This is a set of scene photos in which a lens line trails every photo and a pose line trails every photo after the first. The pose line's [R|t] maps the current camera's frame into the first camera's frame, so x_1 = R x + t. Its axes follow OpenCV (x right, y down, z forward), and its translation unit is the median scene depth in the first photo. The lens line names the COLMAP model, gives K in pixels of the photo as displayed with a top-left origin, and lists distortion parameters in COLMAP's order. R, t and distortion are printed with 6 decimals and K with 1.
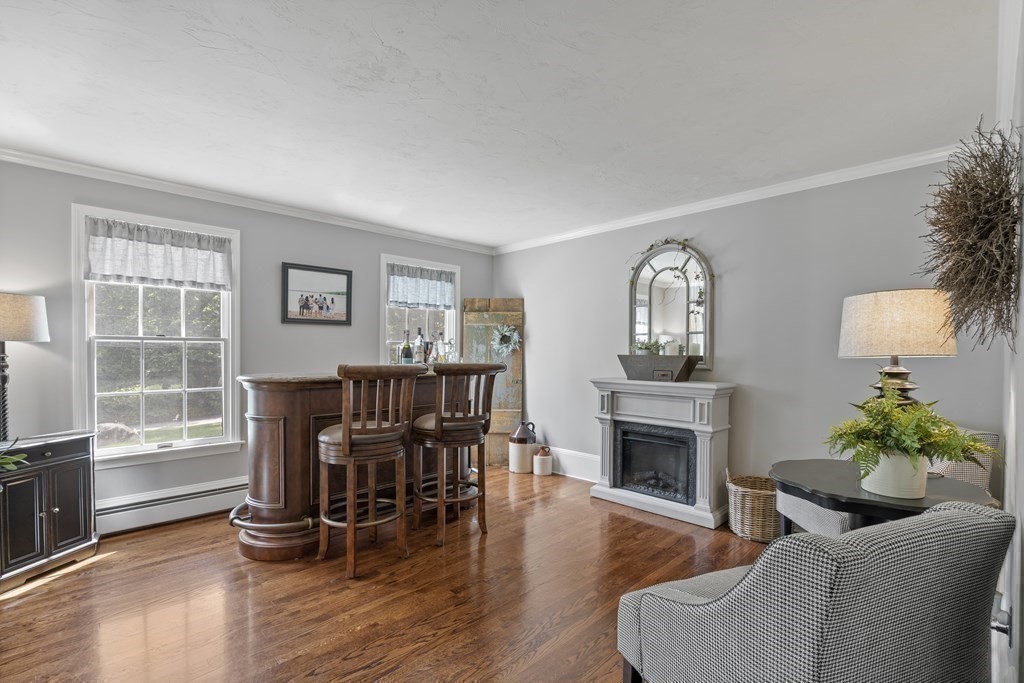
lens RADIAL K [[464.3, 0, 508.1], [0, 464.3, 352.1], [0, 0, 1]] dist [-0.005432, 0.002388]
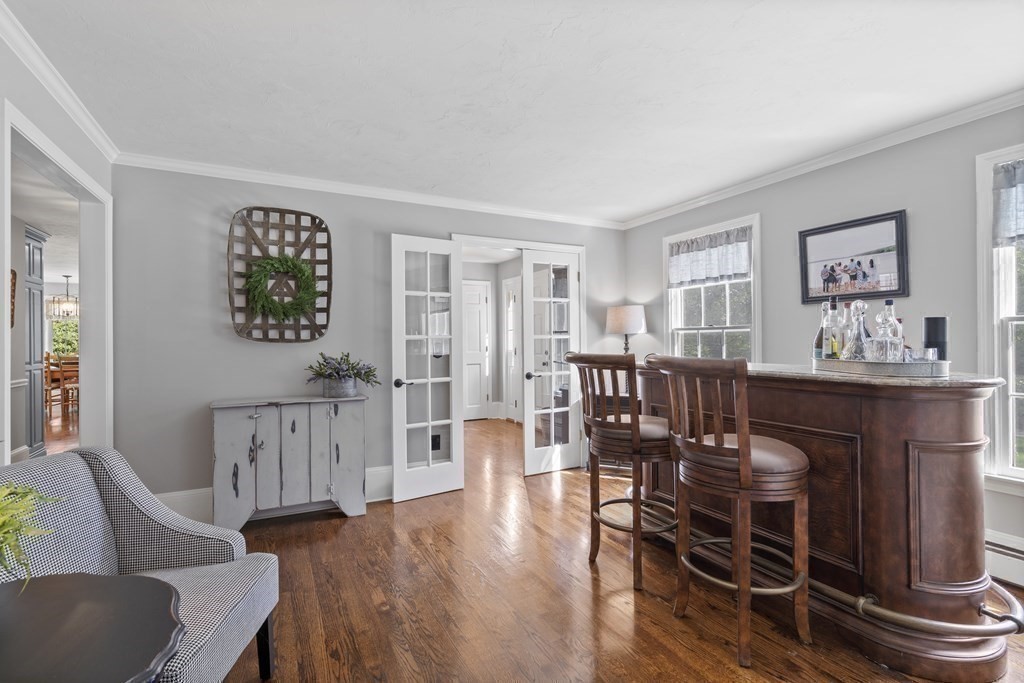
lens RADIAL K [[464.3, 0, 512.3], [0, 464.3, 340.7], [0, 0, 1]] dist [-0.005432, 0.002388]
pose [[-0.287938, 0.004363, -0.957639, 0.448672], [0.007030, 0.999972, 0.002442, -0.002438], [0.957623, -0.006029, -0.287961, 0.714481]]
